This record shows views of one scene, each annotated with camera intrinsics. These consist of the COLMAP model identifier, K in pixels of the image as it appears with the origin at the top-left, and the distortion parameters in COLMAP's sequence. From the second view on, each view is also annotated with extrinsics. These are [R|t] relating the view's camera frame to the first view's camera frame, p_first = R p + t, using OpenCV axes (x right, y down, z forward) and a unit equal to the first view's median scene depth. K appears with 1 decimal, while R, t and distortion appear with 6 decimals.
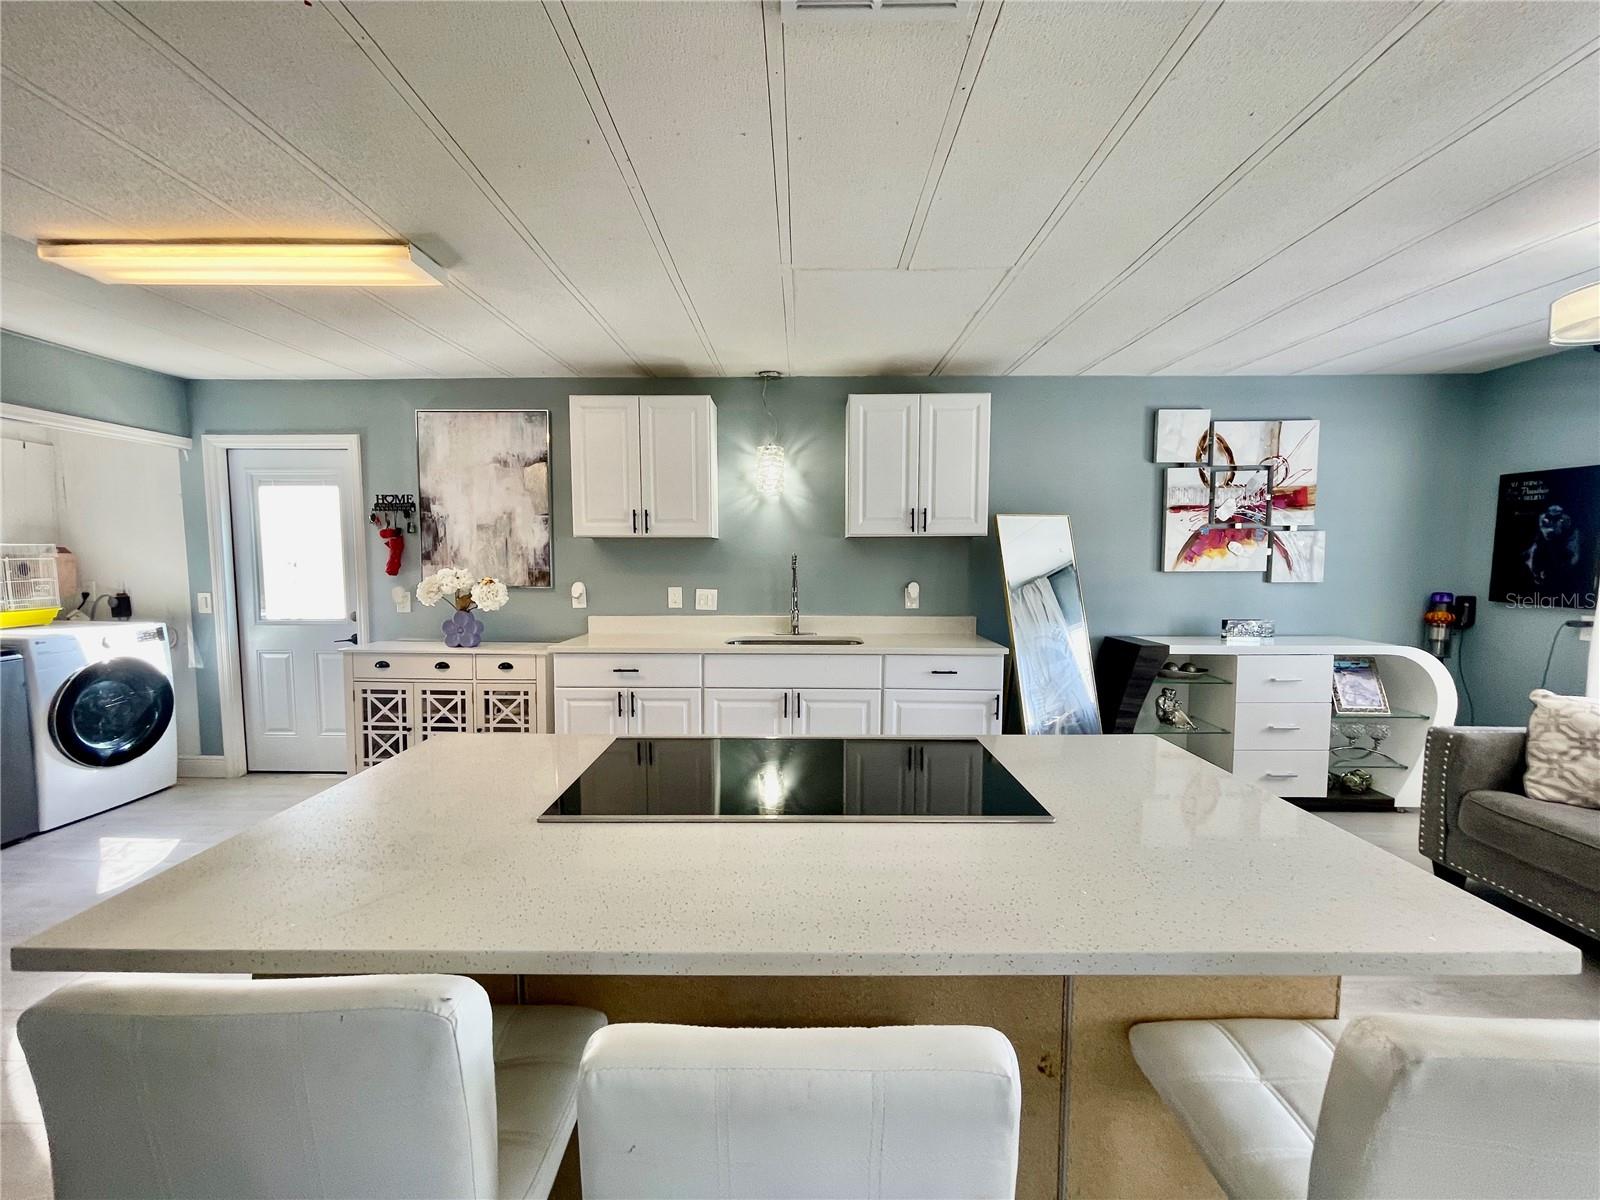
lens RADIAL K [[648.2, 0, 794.1], [0, 648.2, 605.1], [0, 0, 1]] dist [-0.005126, 0.000025]
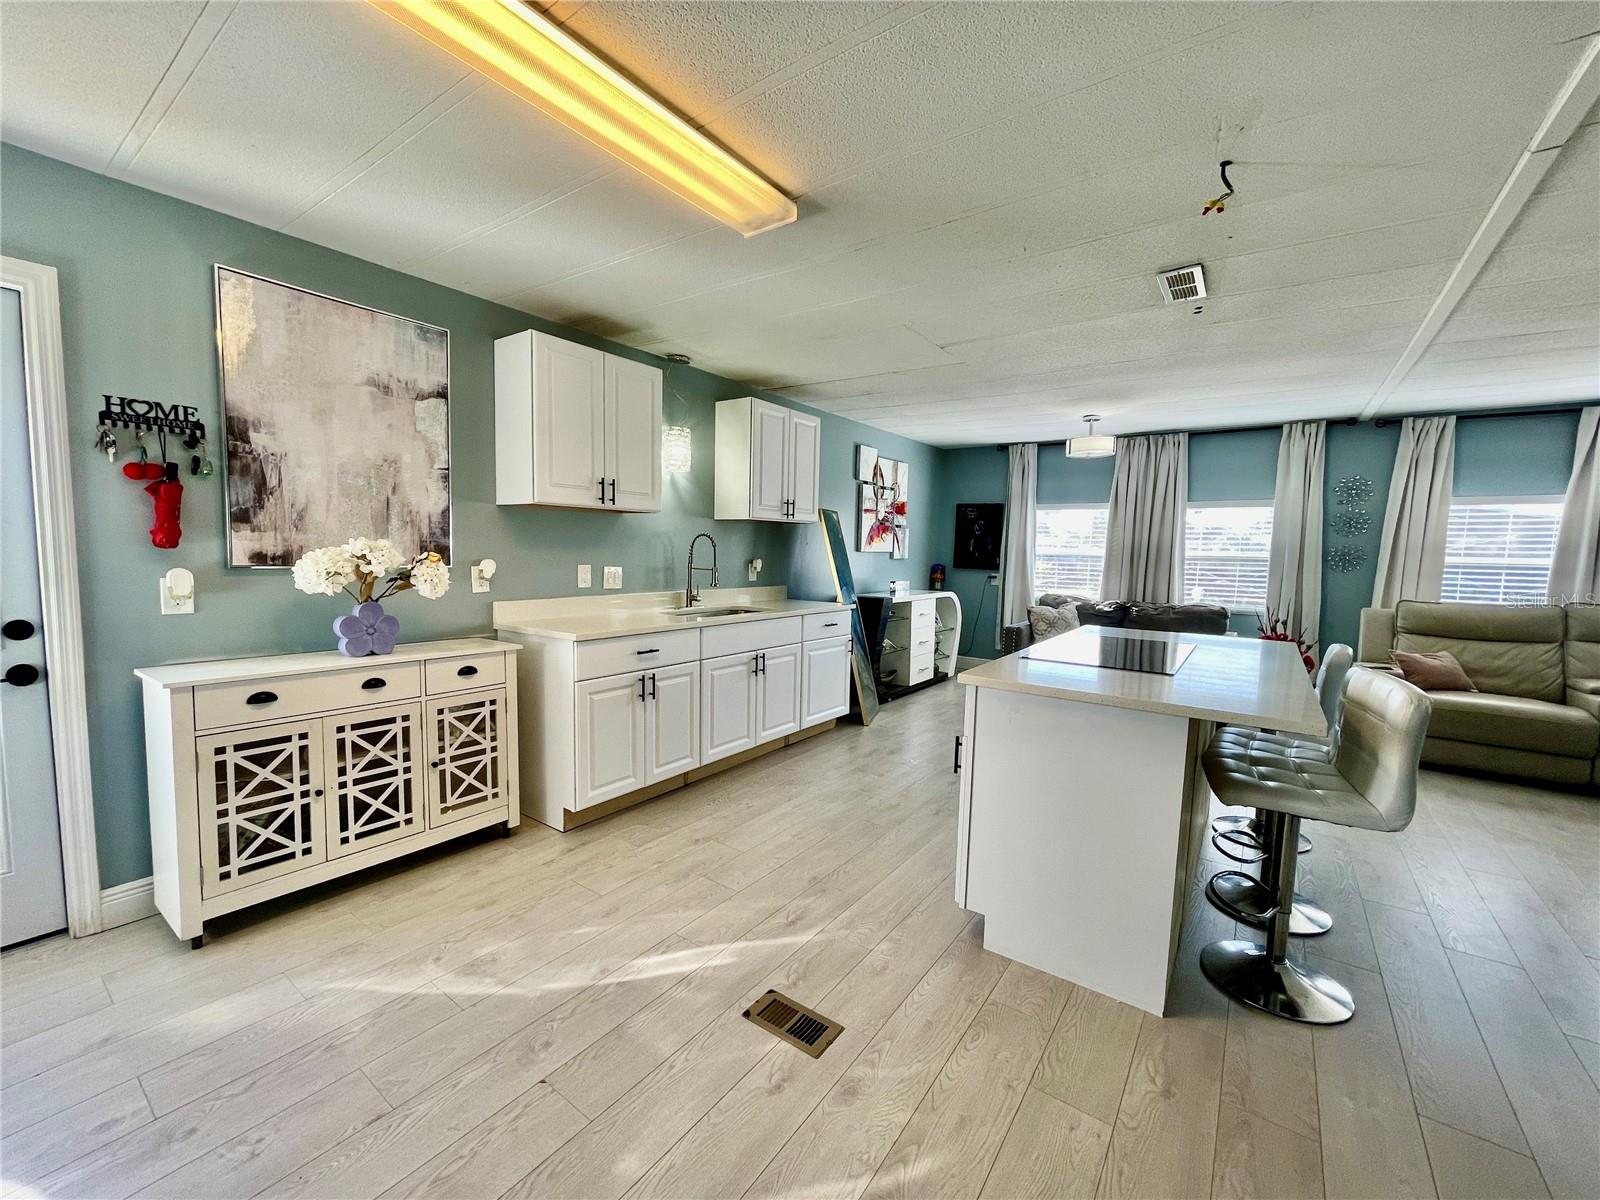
lens RADIAL K [[648.2, 0, 798.4], [0, 648.2, 602.1], [0, 0, 1]] dist [-0.005126, 0.000025]
pose [[0.576451, -0.055935, 0.815215, -0.783312], [0.038294, 0.998407, 0.041426, -0.001431], [-0.816234, 0.007338, 0.577675, 0.239511]]
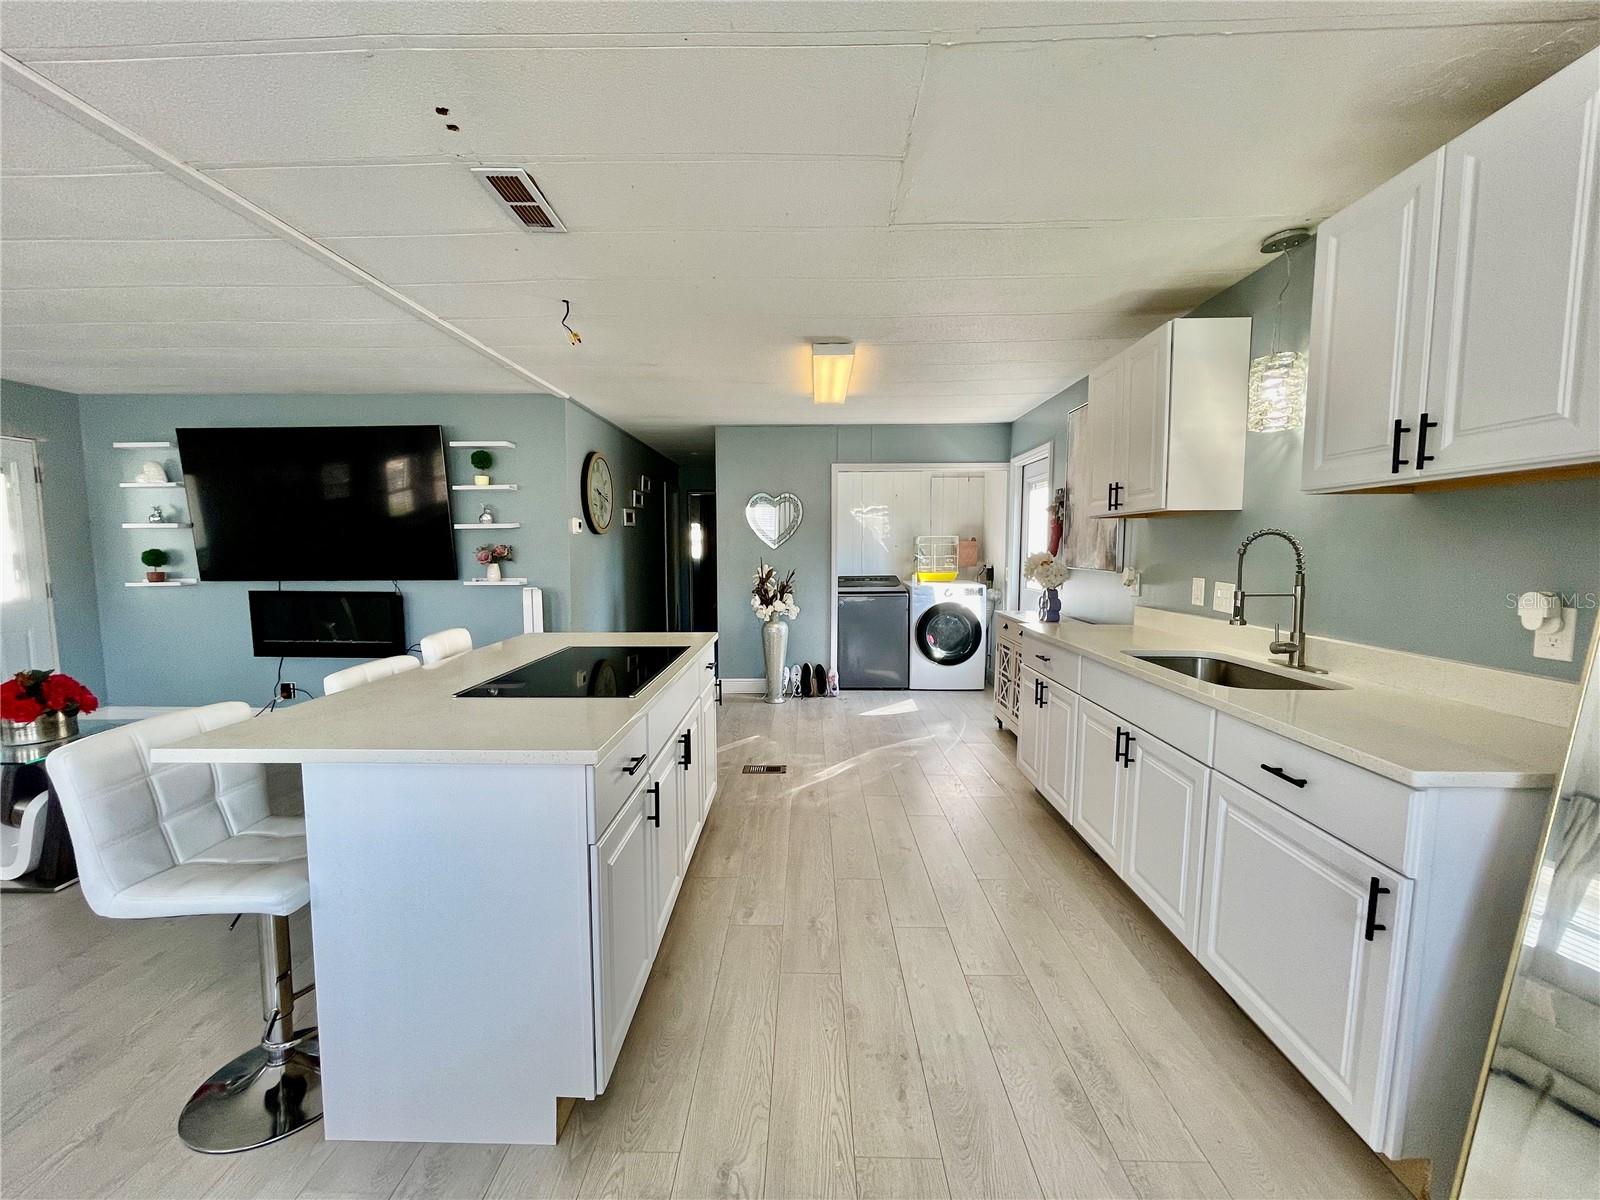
lens RADIAL K [[648.2, 0, 795.7], [0, 648.2, 604.1], [0, 0, 1]] dist [-0.005126, 0.000025]
pose [[-0.008454, 0.086229, -0.996239, 0.598318], [-0.072285, 0.993616, 0.086616, -0.029643], [0.997348, 0.072746, -0.002167, 0.553861]]
